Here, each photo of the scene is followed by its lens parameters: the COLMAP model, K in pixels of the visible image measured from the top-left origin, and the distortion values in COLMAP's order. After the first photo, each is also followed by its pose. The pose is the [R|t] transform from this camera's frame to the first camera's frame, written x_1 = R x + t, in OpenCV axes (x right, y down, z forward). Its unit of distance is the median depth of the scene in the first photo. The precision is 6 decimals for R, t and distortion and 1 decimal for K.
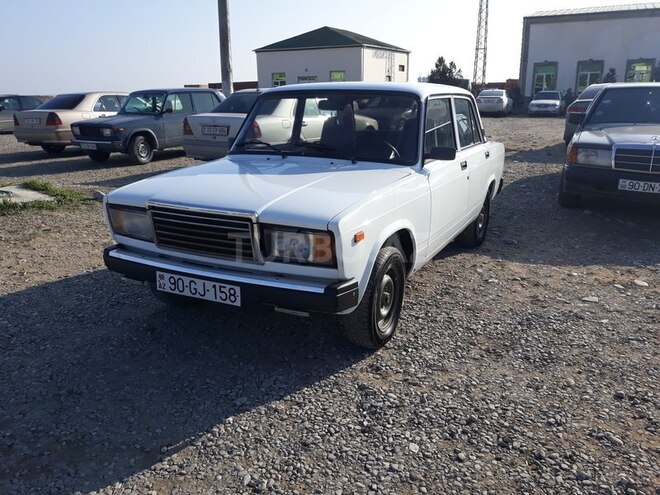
lens RADIAL K [[546.6, 0, 320.7], [0, 546.6, 246.1], [0, 0, 1]] dist [0.011408, -0.059915]
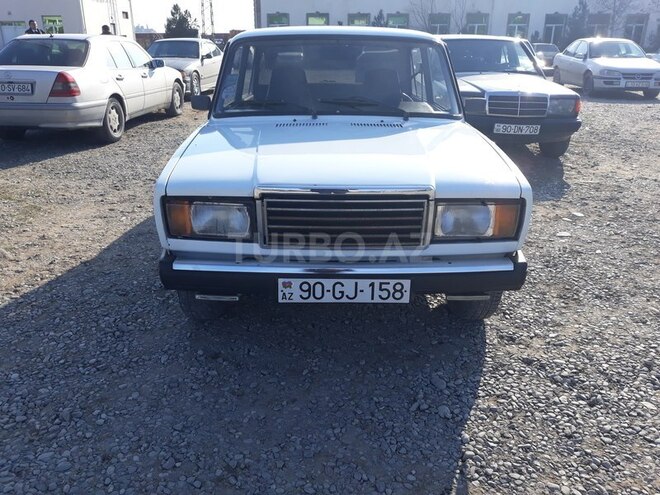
lens RADIAL K [[546.6, 0, 320.7], [0, 546.6, 246.1], [0, 0, 1]] dist [0.011408, -0.059915]
pose [[0.882470, -0.150850, 0.445524, -0.583343], [0.113920, 0.987523, 0.108719, -0.074299], [-0.456365, -0.045187, 0.888644, 0.310946]]
